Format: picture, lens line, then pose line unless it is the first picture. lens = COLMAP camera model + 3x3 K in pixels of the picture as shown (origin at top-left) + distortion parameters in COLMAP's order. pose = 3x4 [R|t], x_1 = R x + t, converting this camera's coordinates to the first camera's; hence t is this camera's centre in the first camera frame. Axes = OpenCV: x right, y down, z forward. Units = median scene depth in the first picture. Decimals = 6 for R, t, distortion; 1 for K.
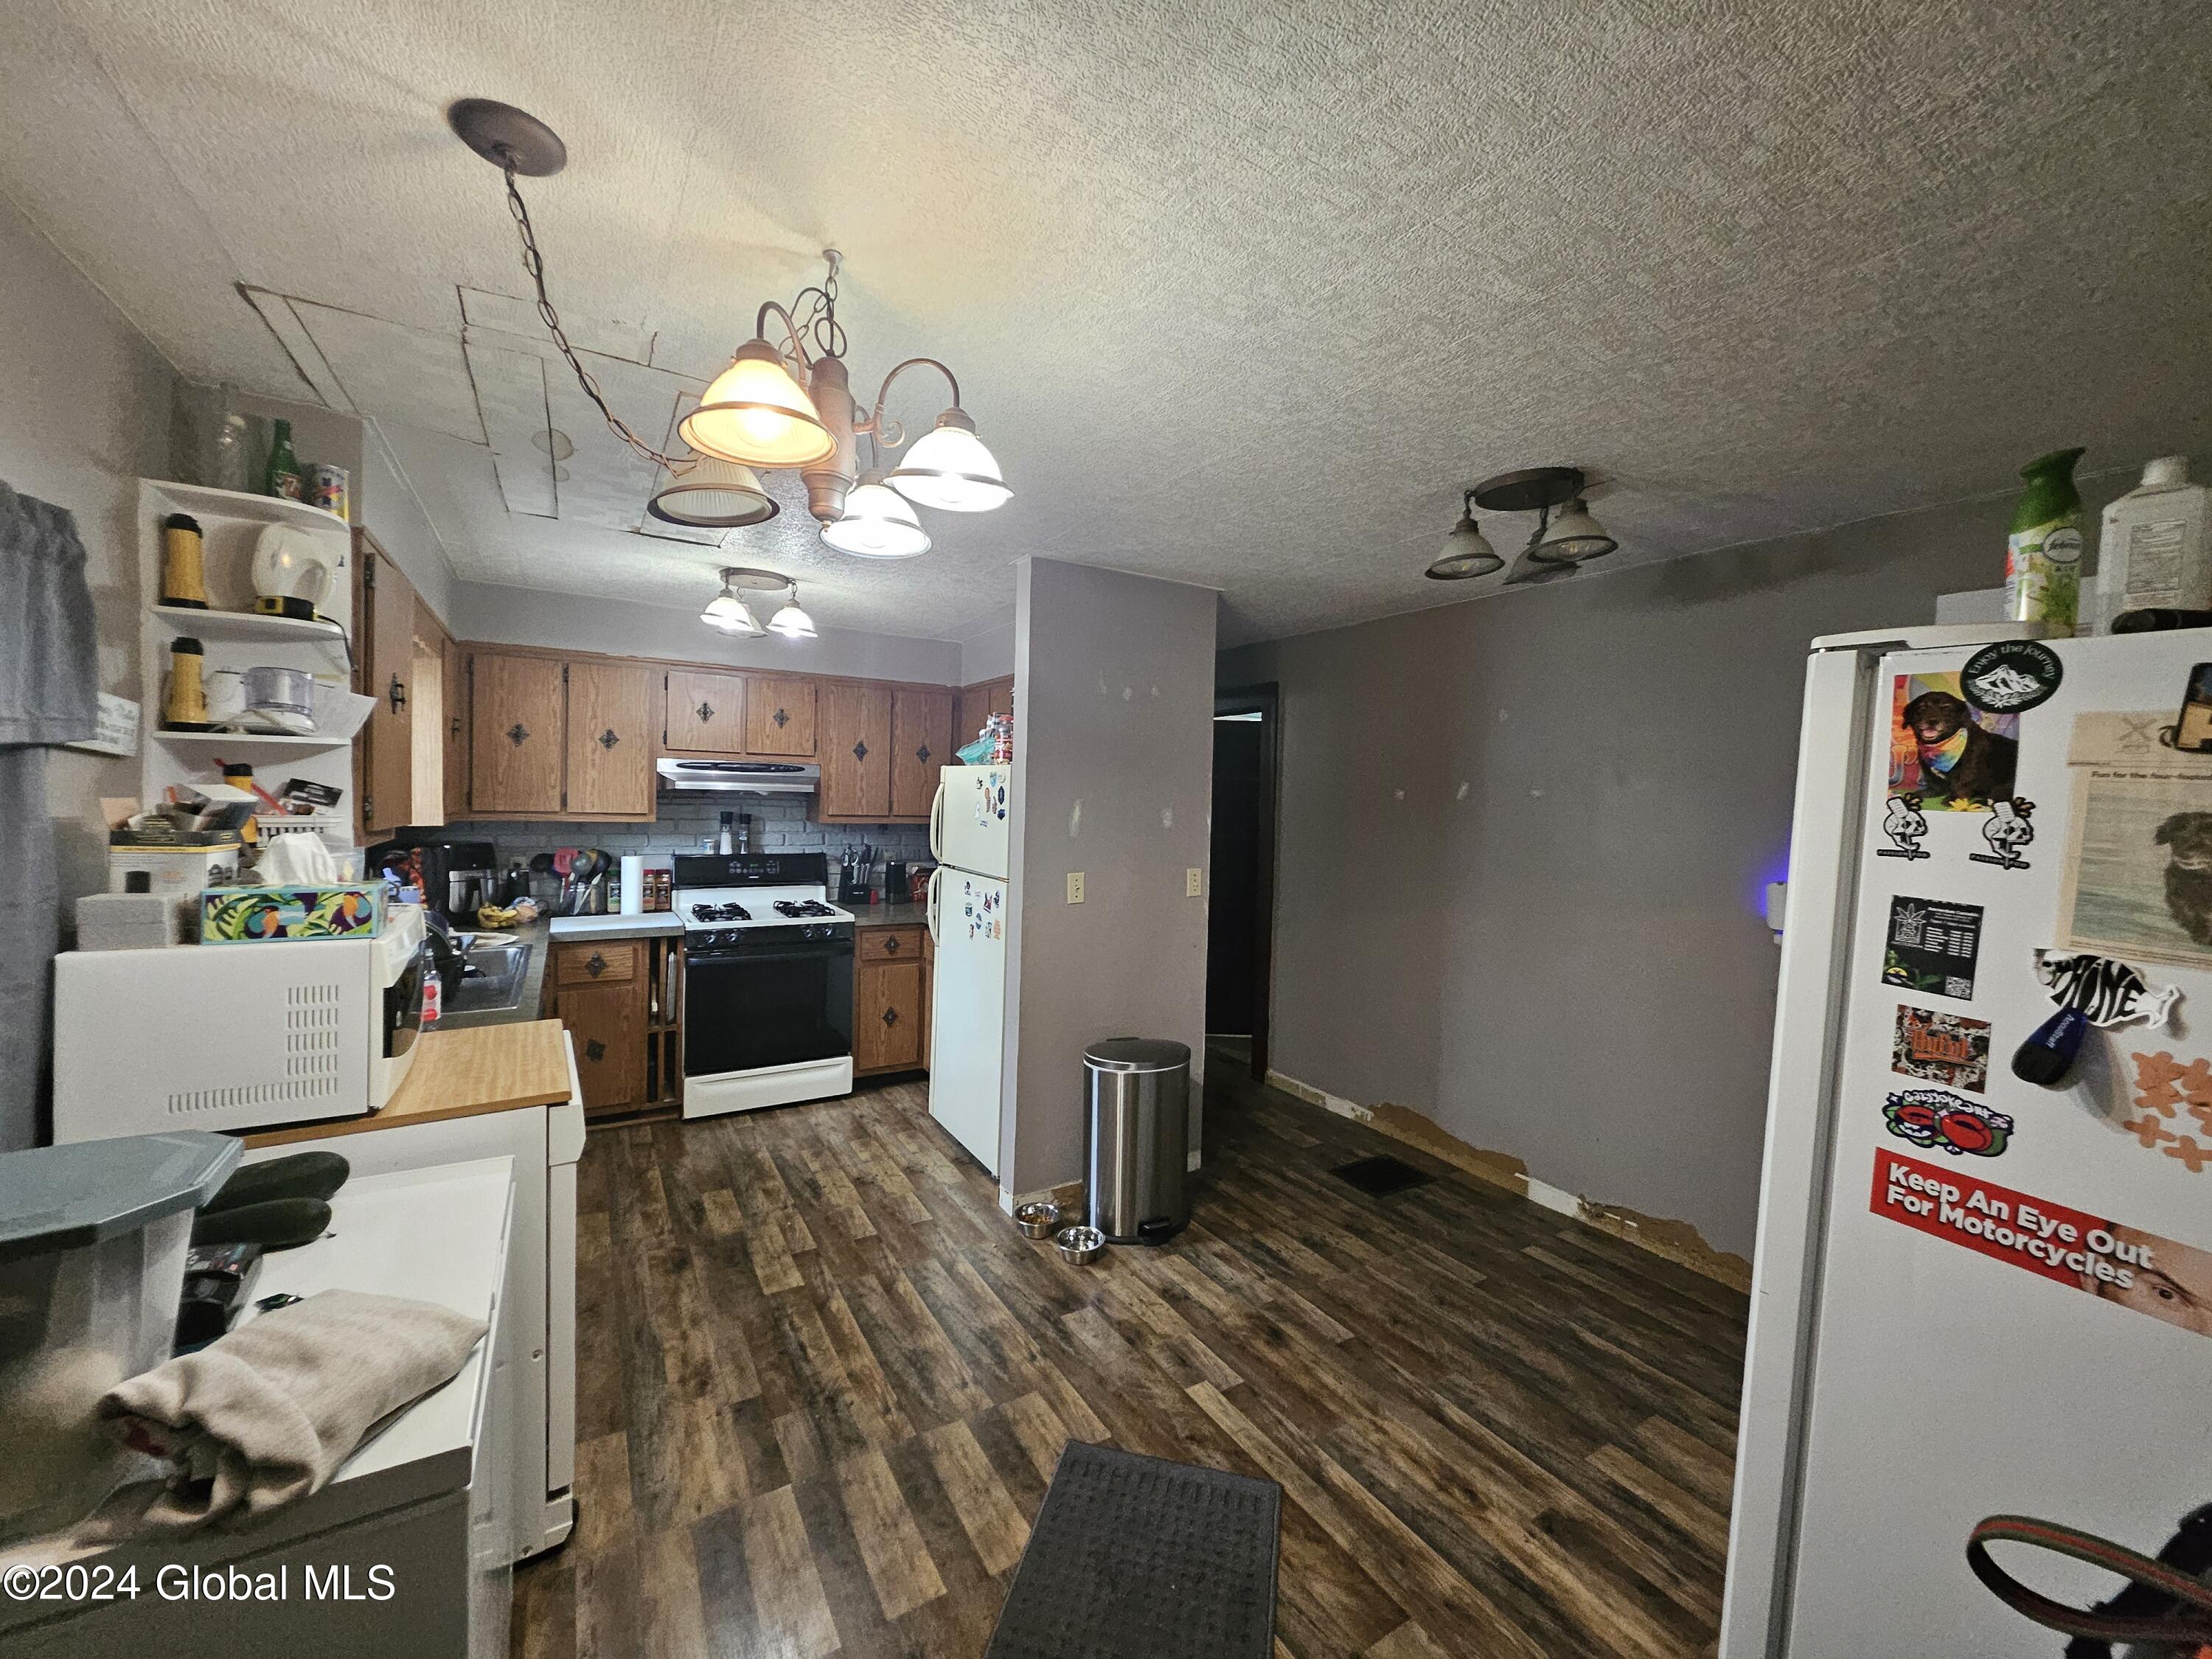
lens RADIAL K [[873.8, 0, 1088.0], [0, 873.8, 837.9], [0, 0, 1]] dist [-0.003109, -0.000028]
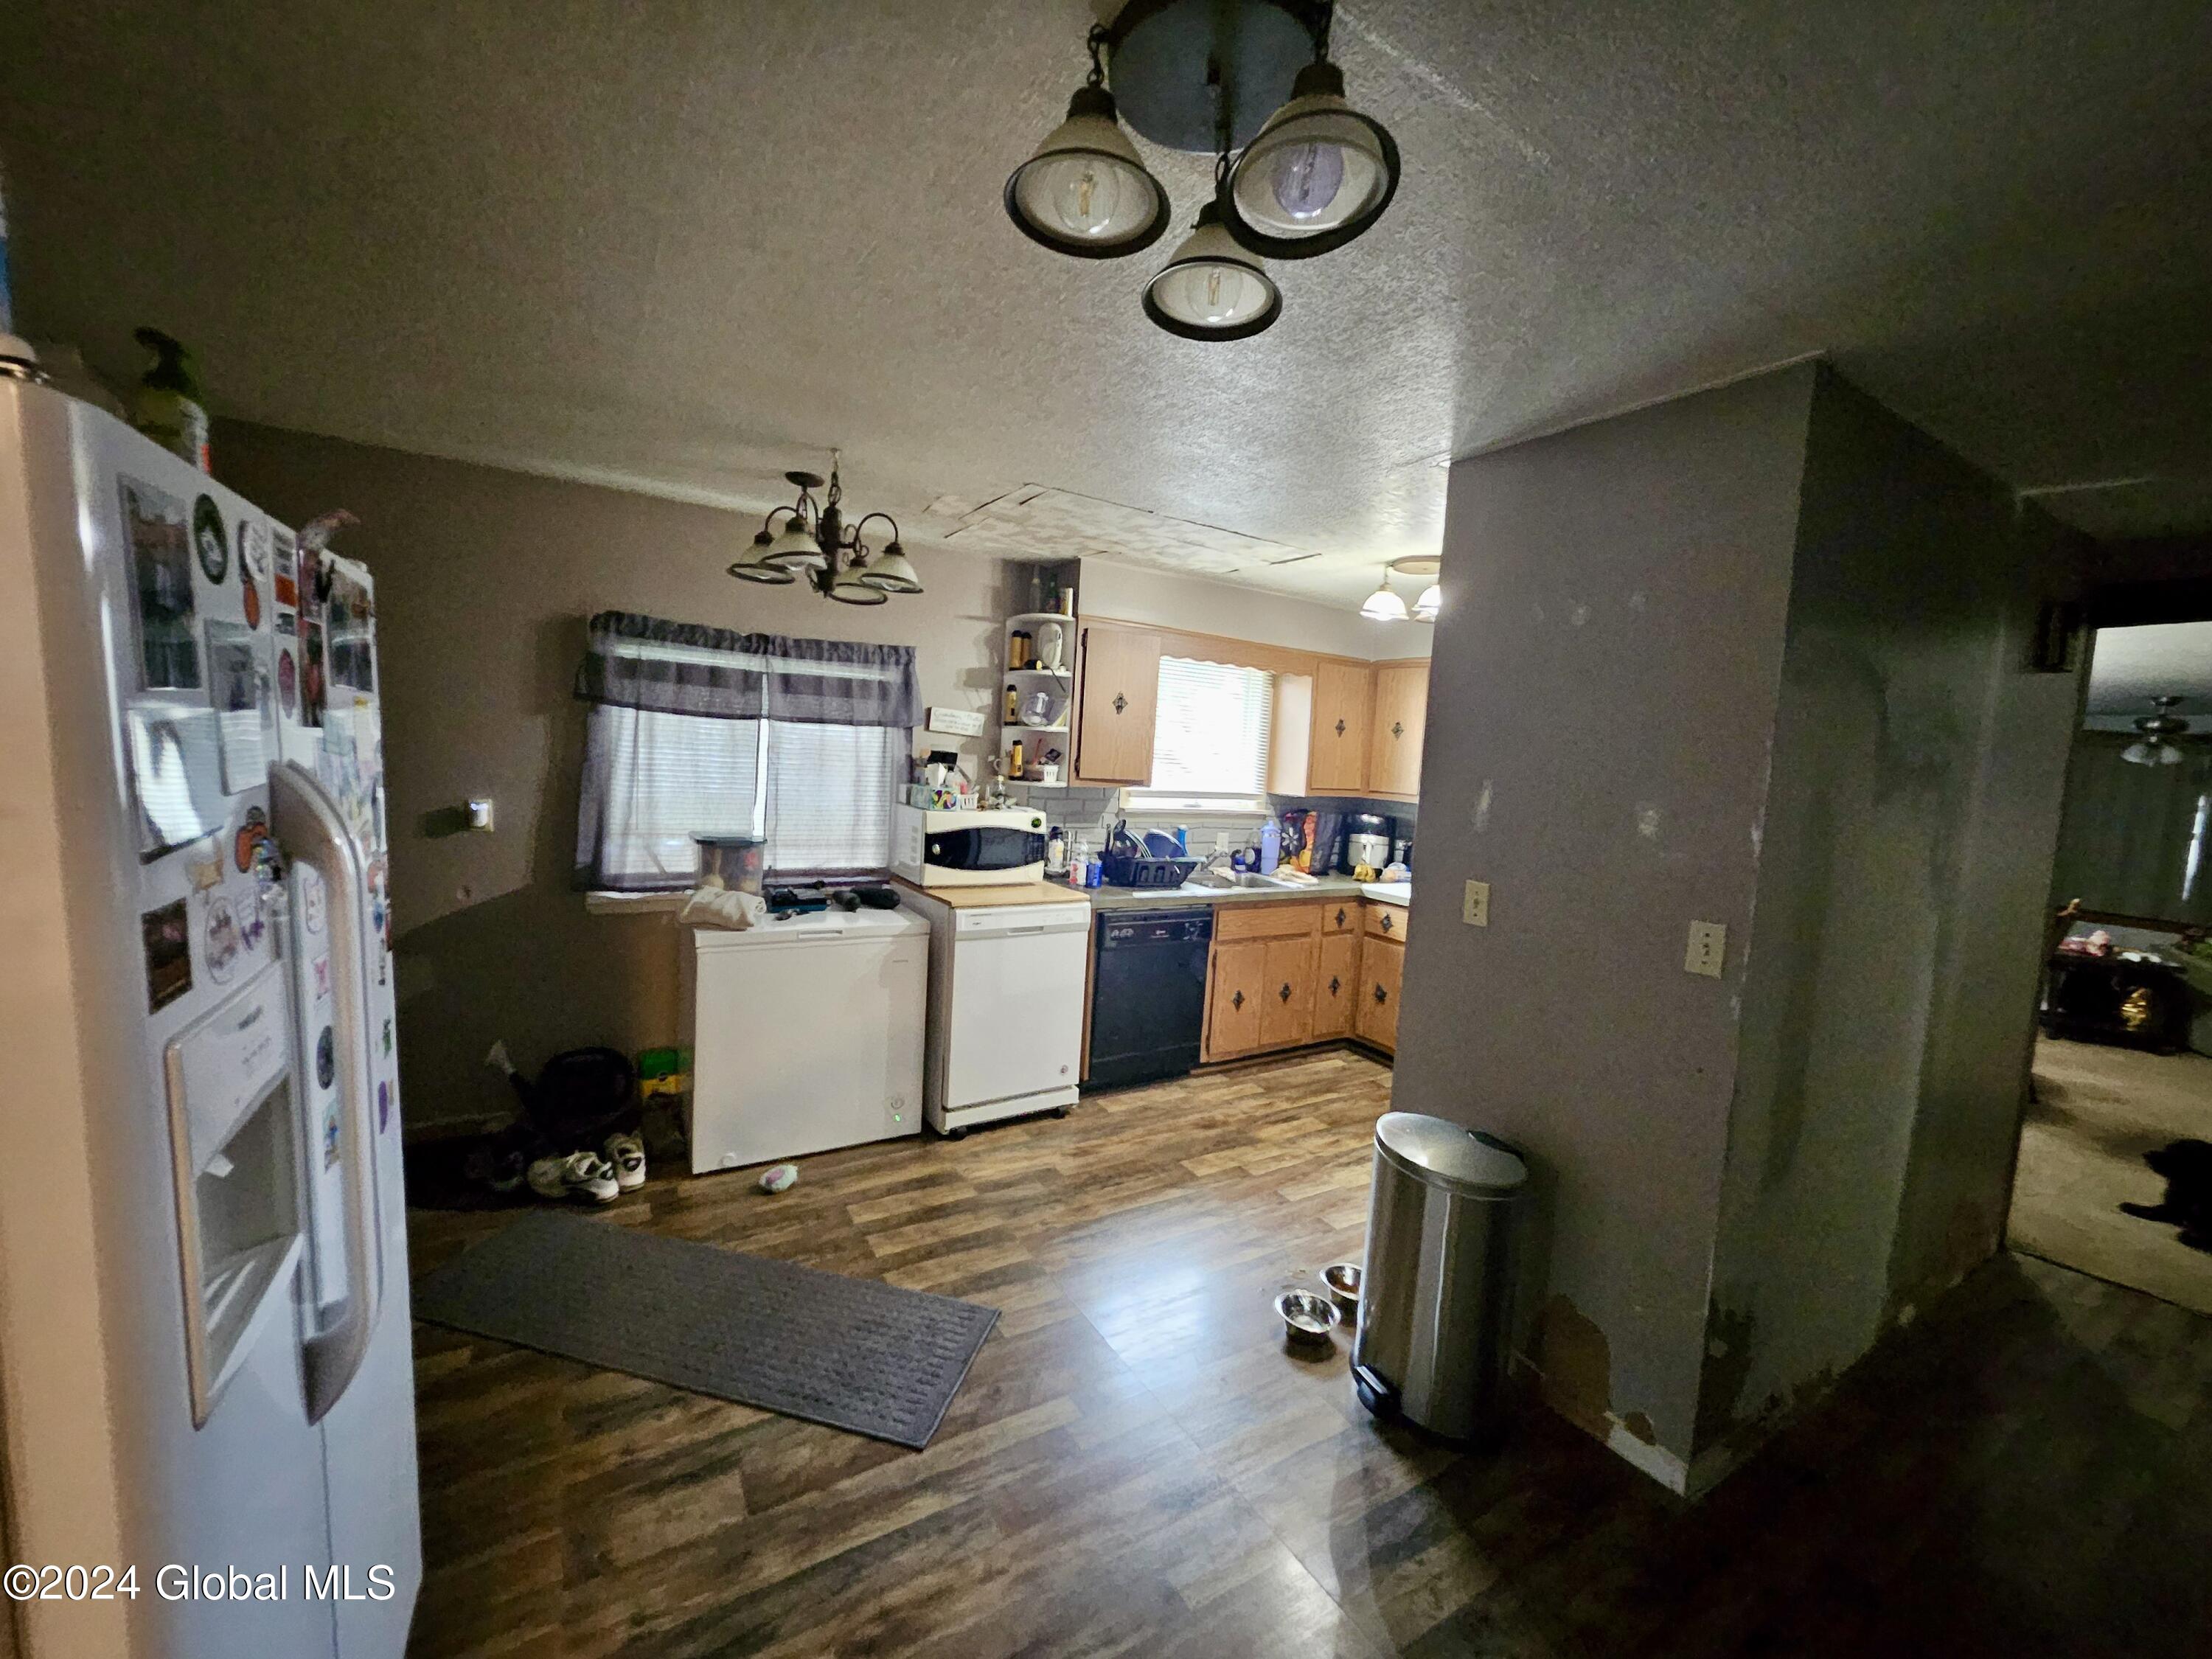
lens RADIAL K [[873.8, 0, 1098.4], [0, 873.8, 835.8], [0, 0, 1]] dist [-0.003109, -0.000028]
pose [[-0.006538, 0.072147, -0.997373, 0.872402], [-0.107191, 0.991597, 0.072432, -0.020453], [0.994217, 0.107383, 0.001251, 0.857298]]
